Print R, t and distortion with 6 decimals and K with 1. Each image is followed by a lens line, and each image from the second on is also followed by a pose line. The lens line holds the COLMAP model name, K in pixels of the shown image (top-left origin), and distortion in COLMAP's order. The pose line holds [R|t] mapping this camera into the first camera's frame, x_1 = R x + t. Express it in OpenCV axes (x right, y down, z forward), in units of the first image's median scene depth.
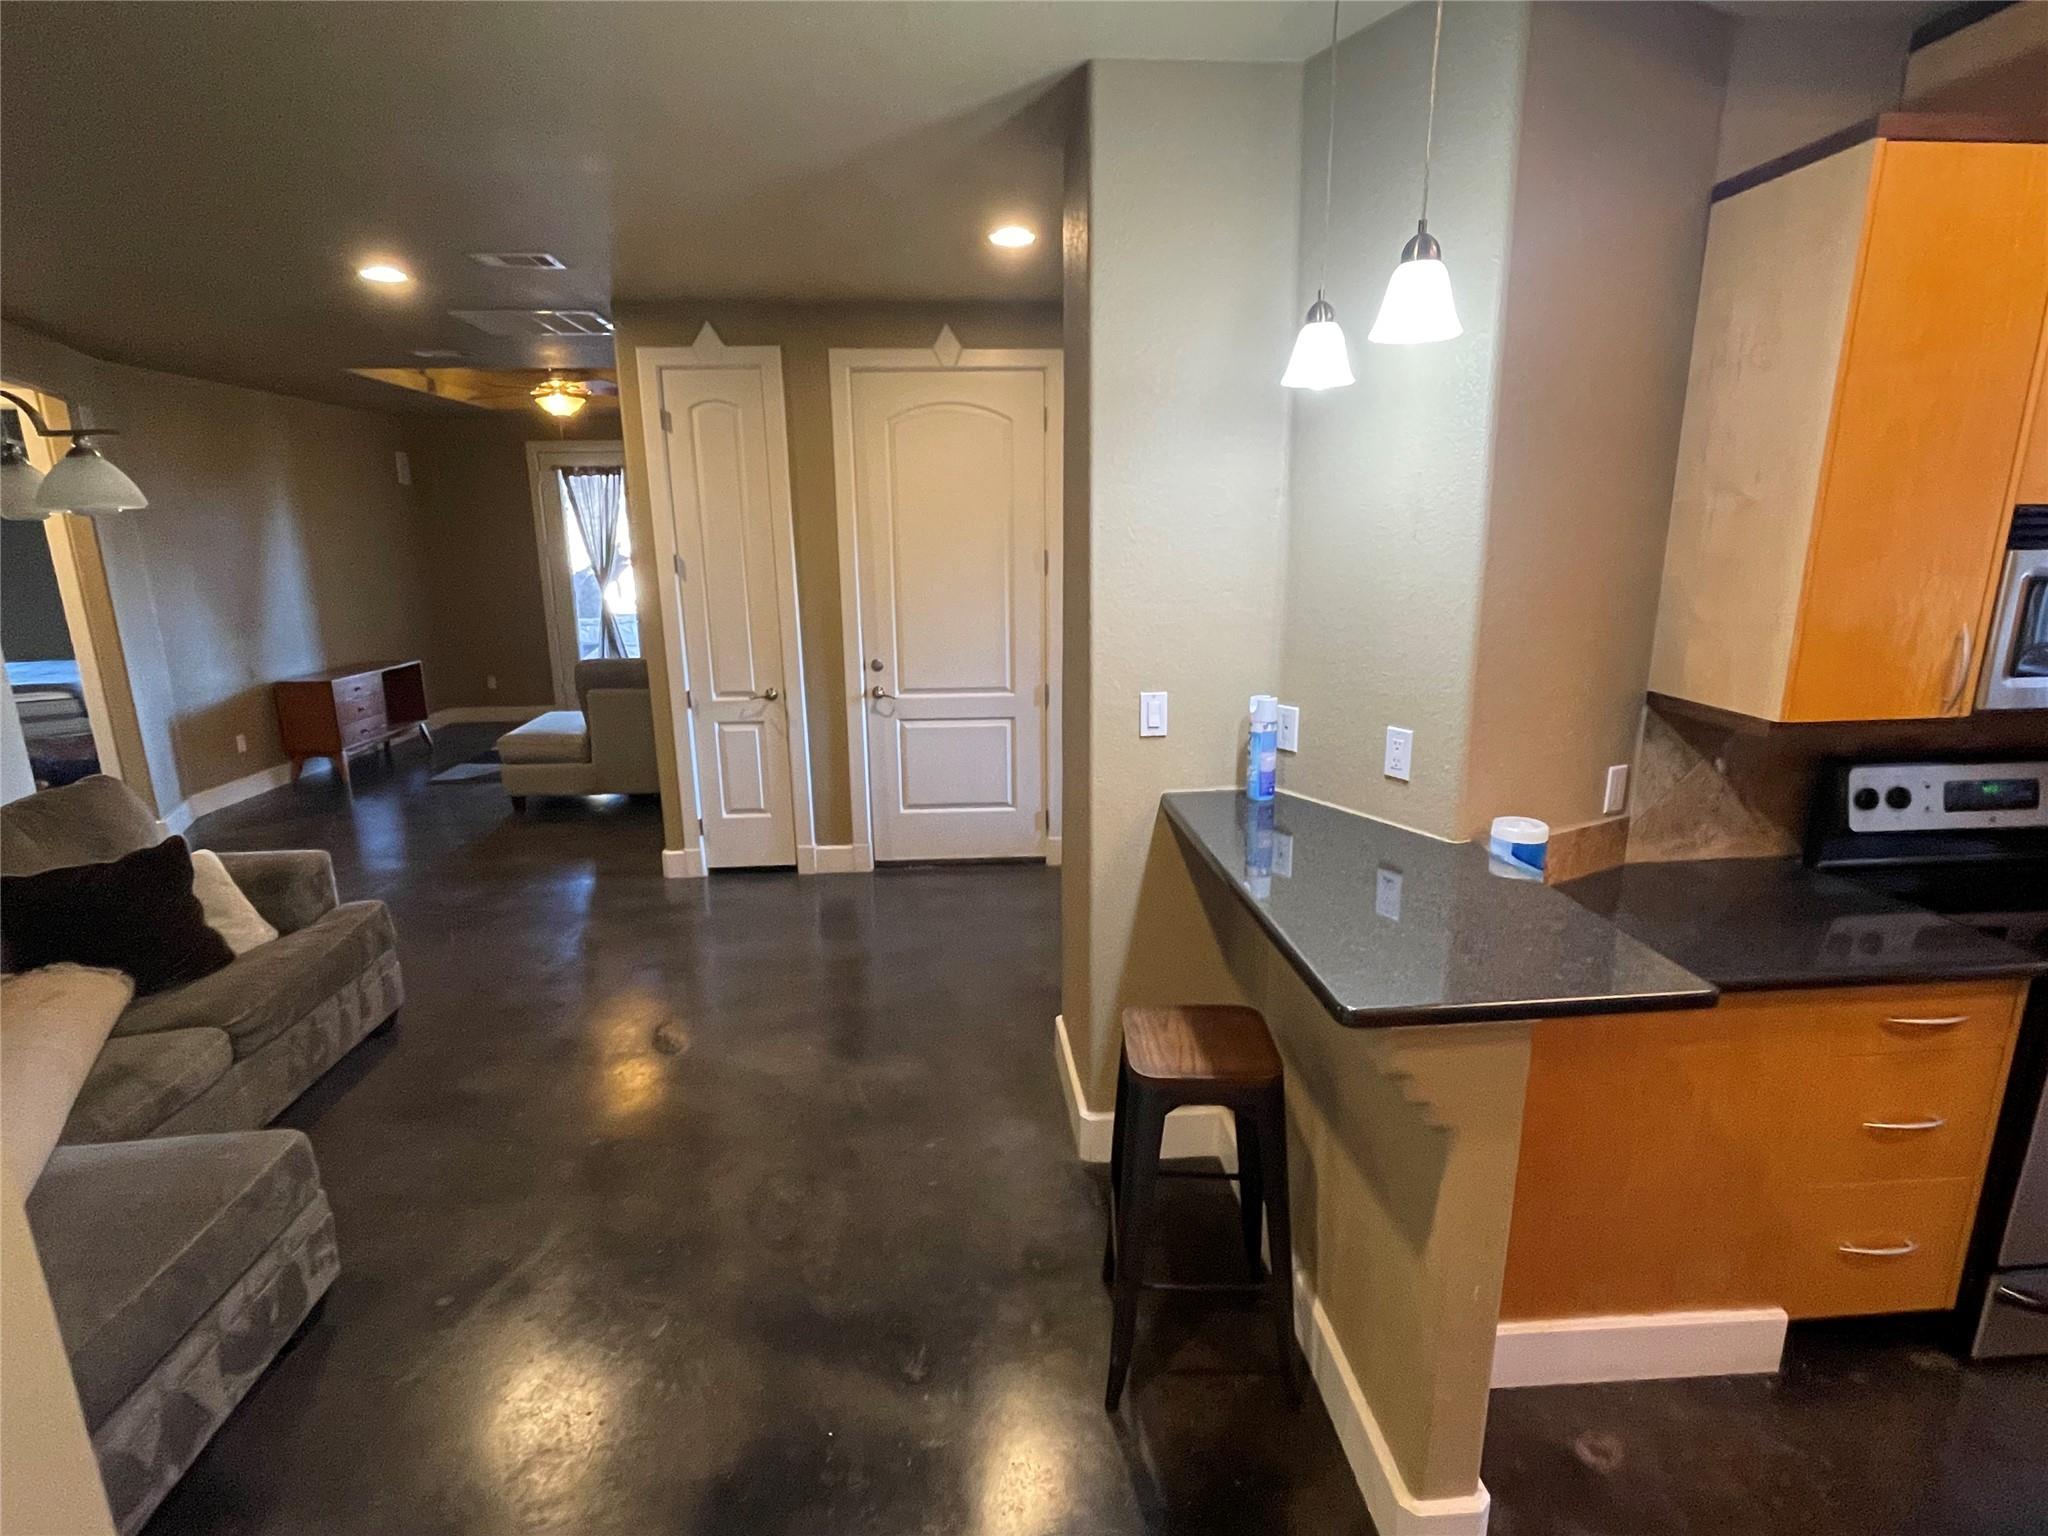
lens RADIAL K [[1029.3, 0, 1014.4], [0, 1029.3, 772.8], [0, 0, 1]] dist [-0.006585, 0.000846]
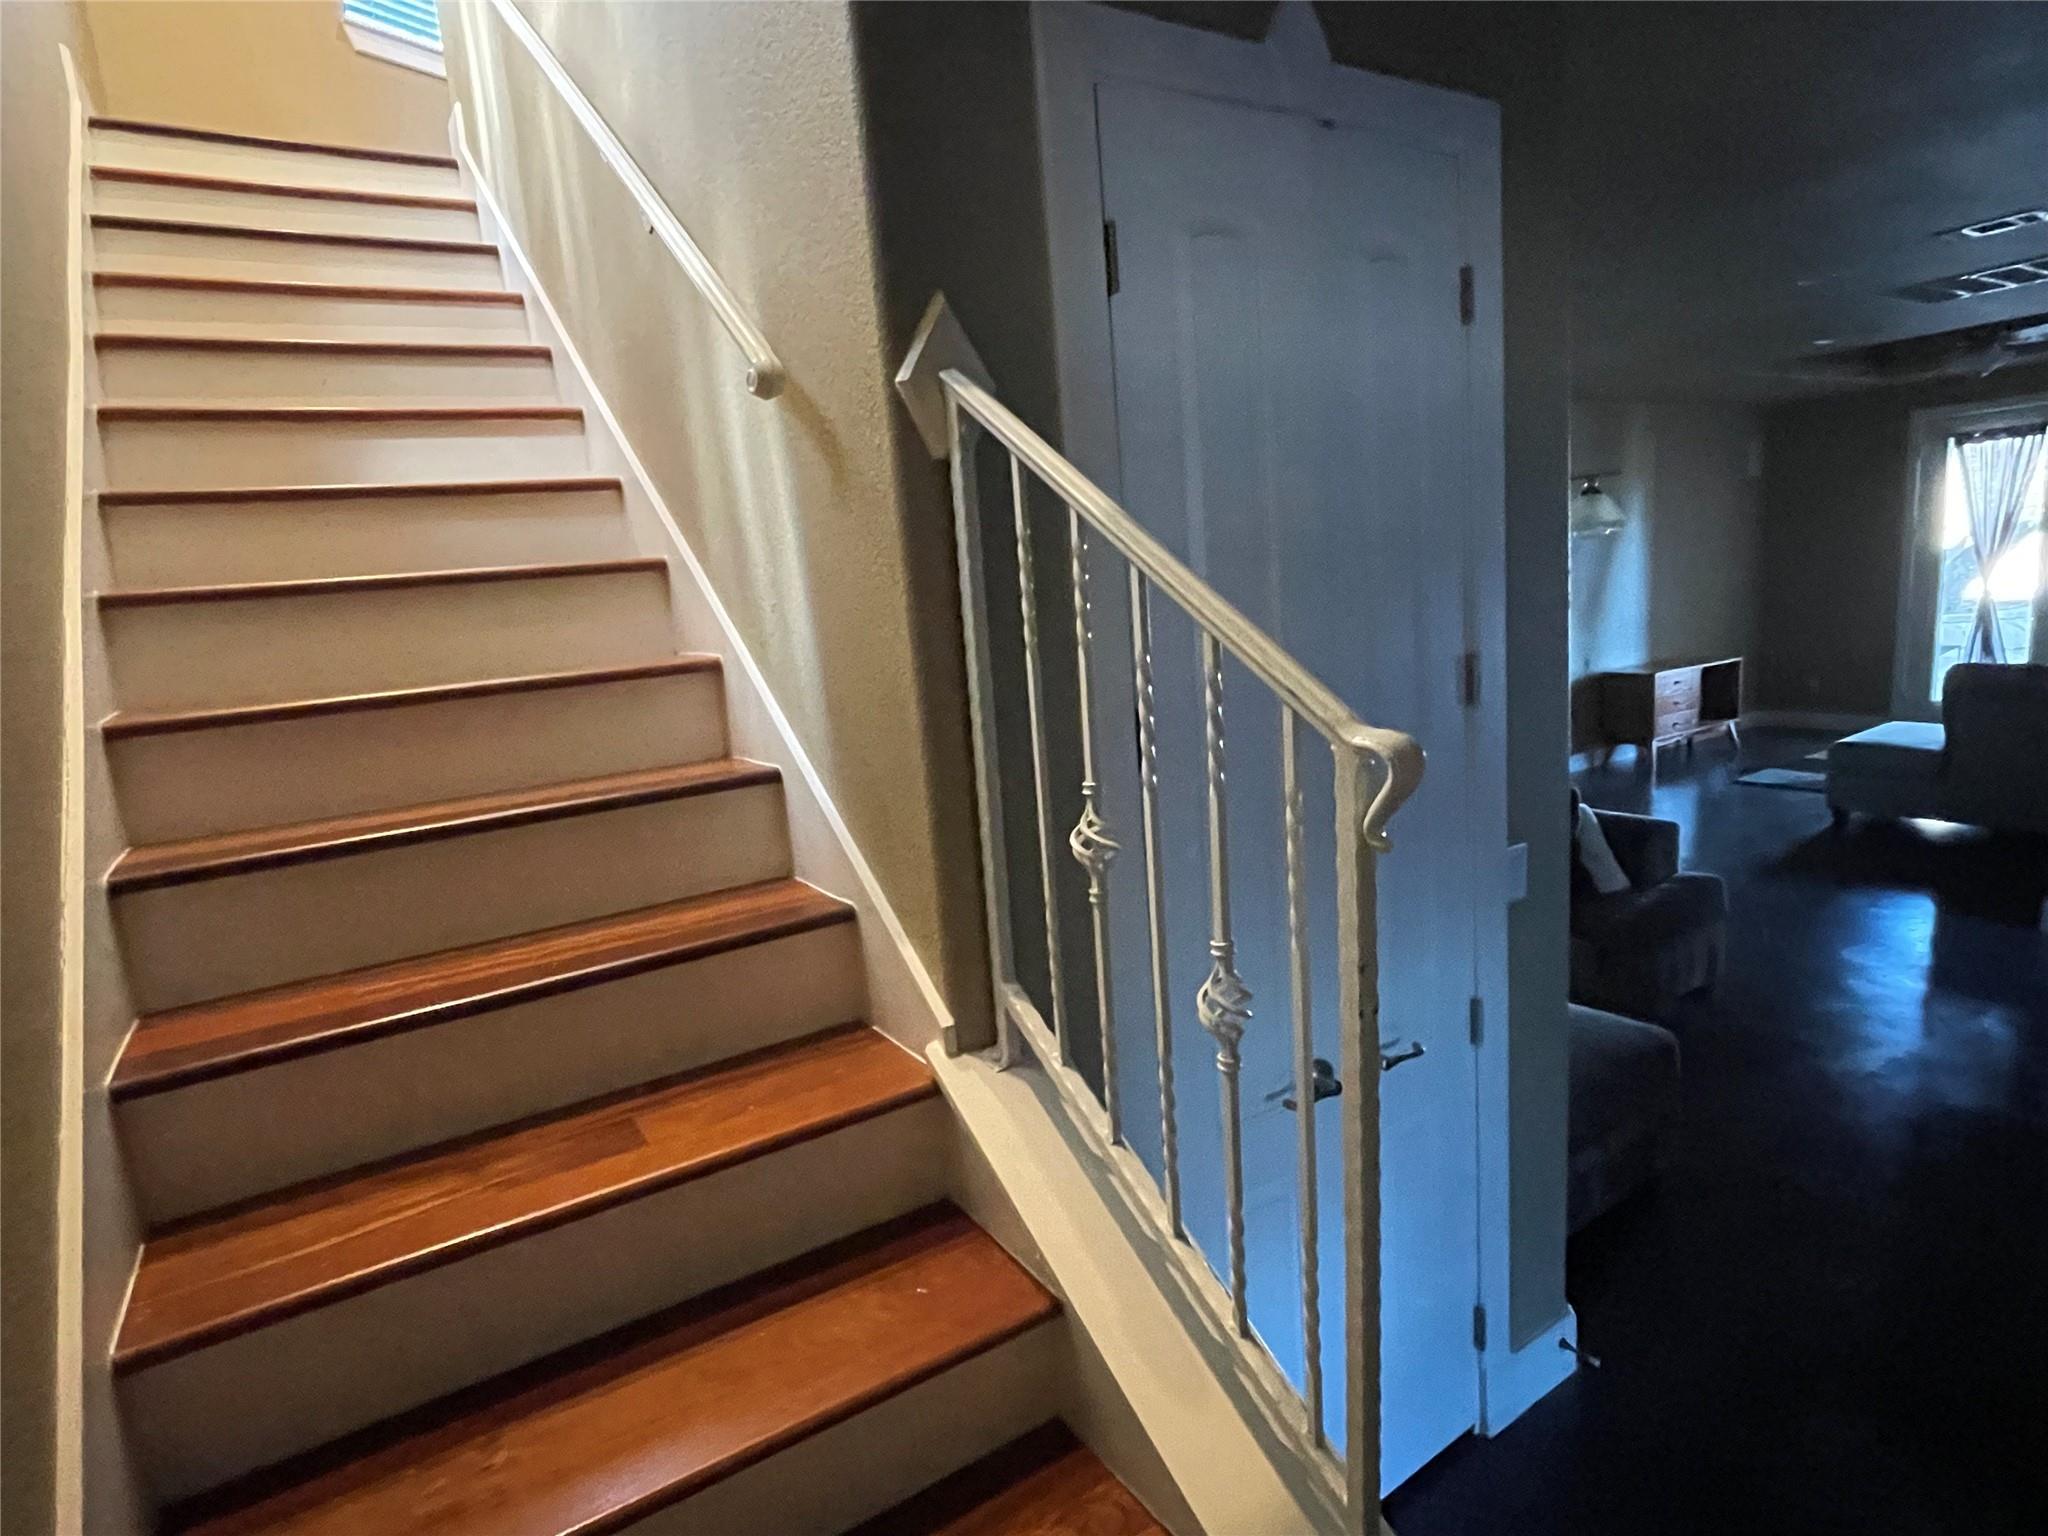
lens RADIAL K [[1100.3, 0, 1017.4], [0, 1100.3, 777.6], [0, 0, 1]] dist [-0.000482, 0.001685]
pose [[0.481350, 0.129917, -0.866847, 0.011806], [-0.130450, 0.988559, 0.075721, 0.021856], [0.866767, 0.076632, 0.492790, -0.158014]]
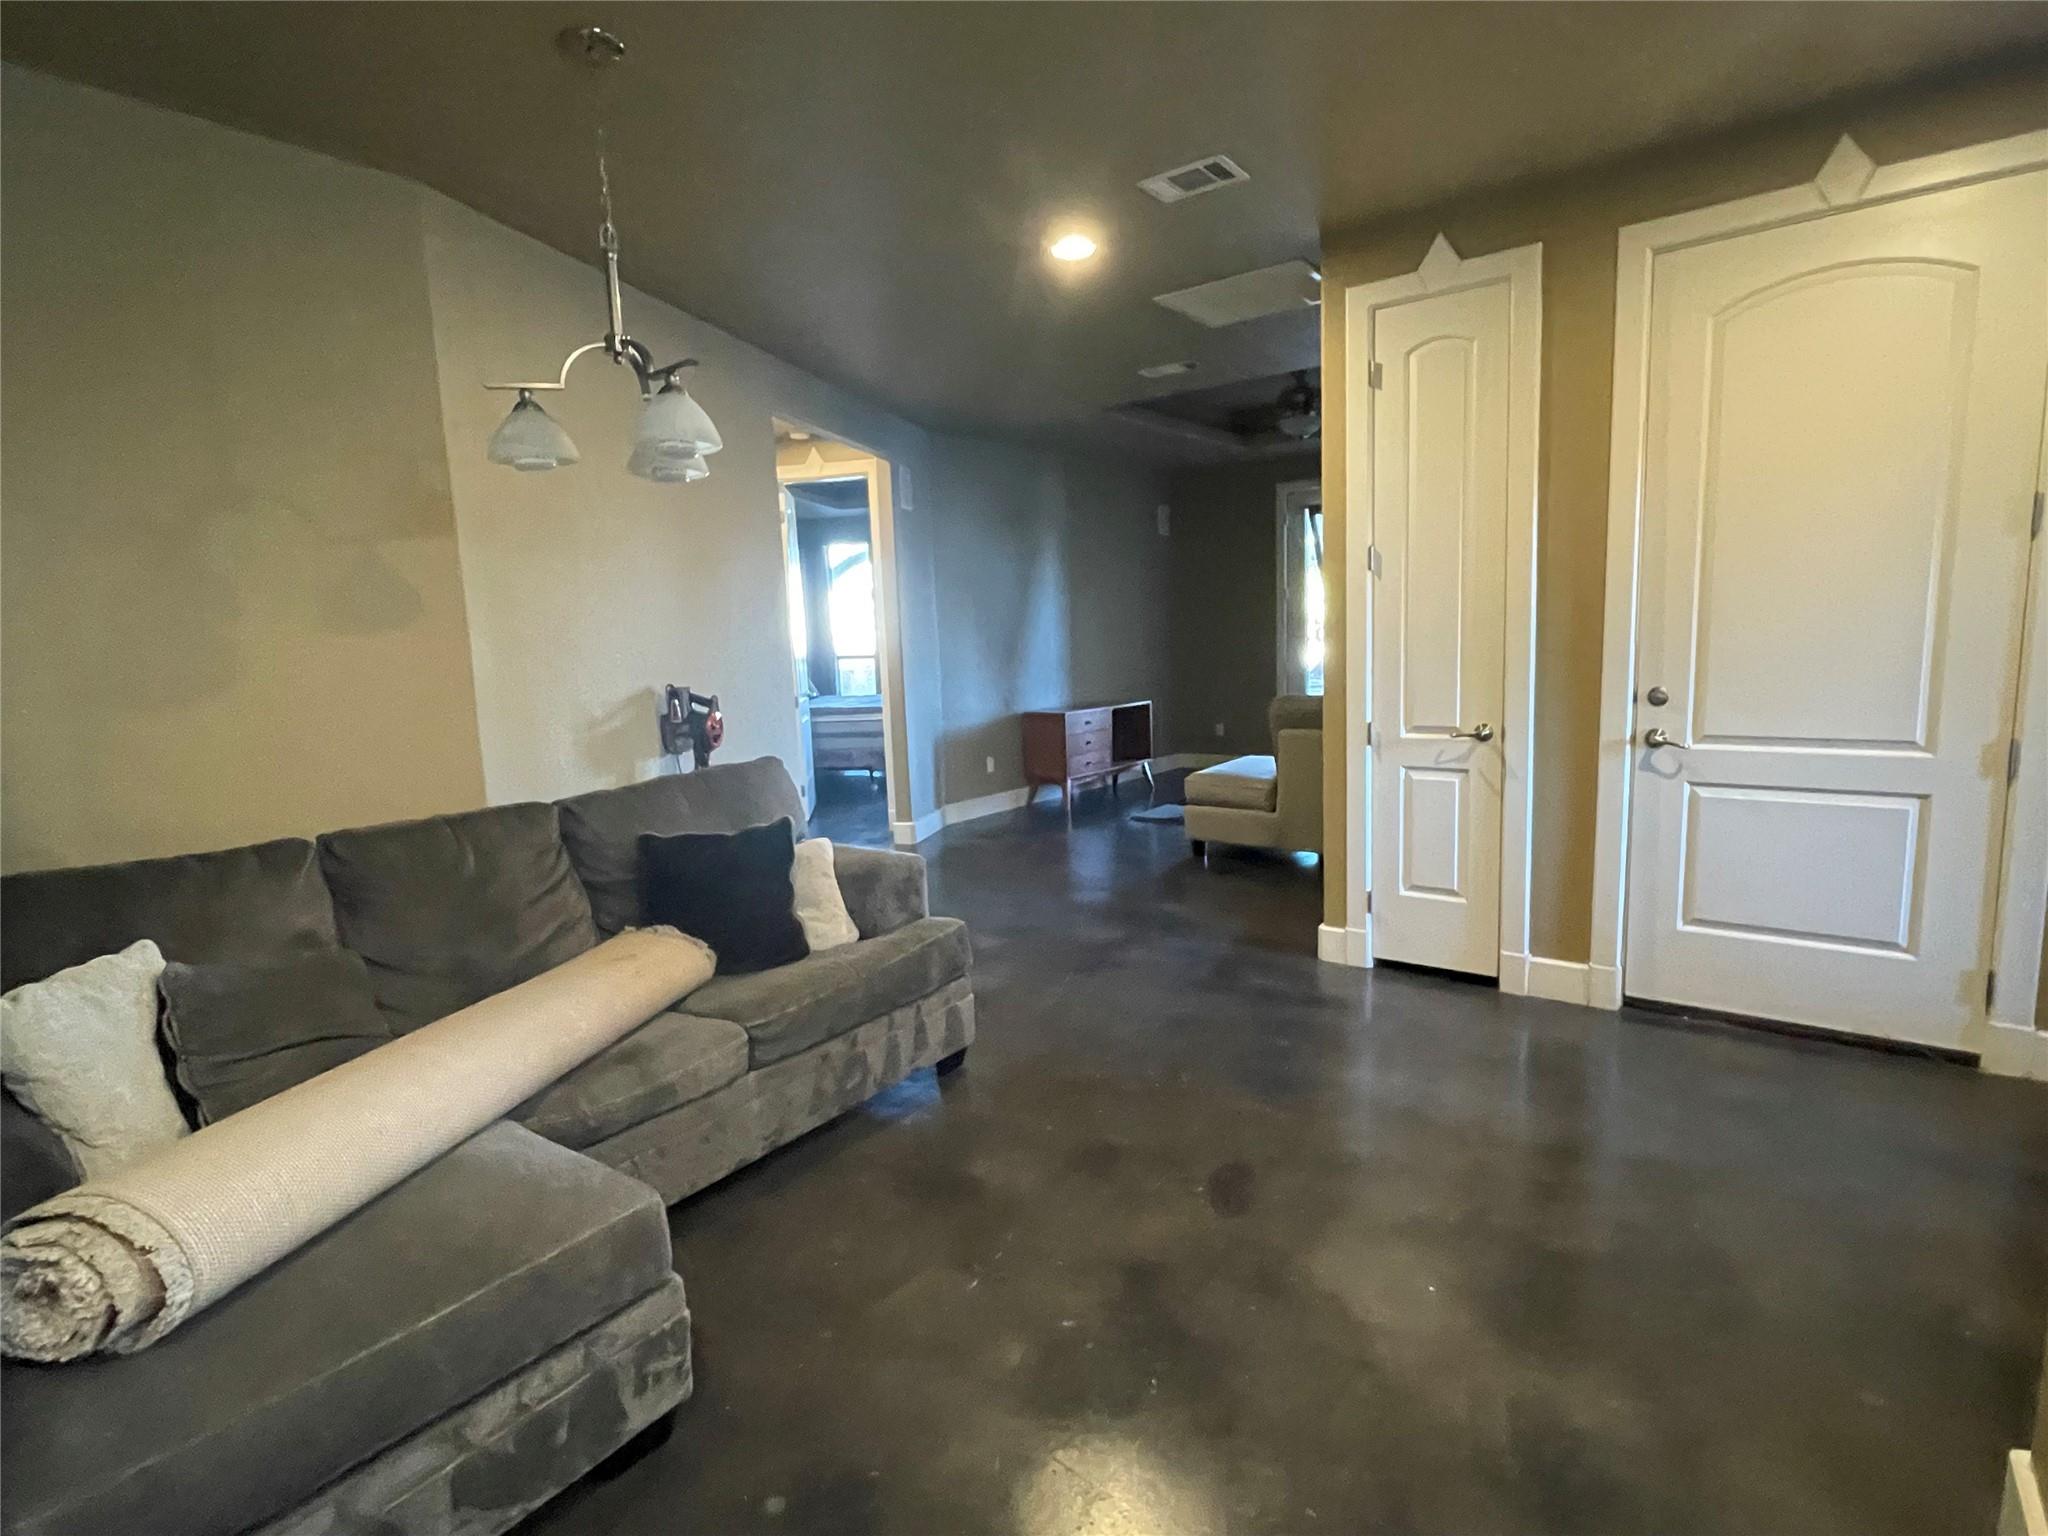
lens RADIAL K [[1029.3, 0, 1014.4], [0, 1029.3, 772.8], [0, 0, 1]] dist [-0.006585, 0.000846]
pose [[0.751363, 0.075290, -0.655580, -0.009806], [-0.124947, 0.991730, -0.029307, 0.013056], [0.647953, 0.103933, 0.754556, 0.250876]]
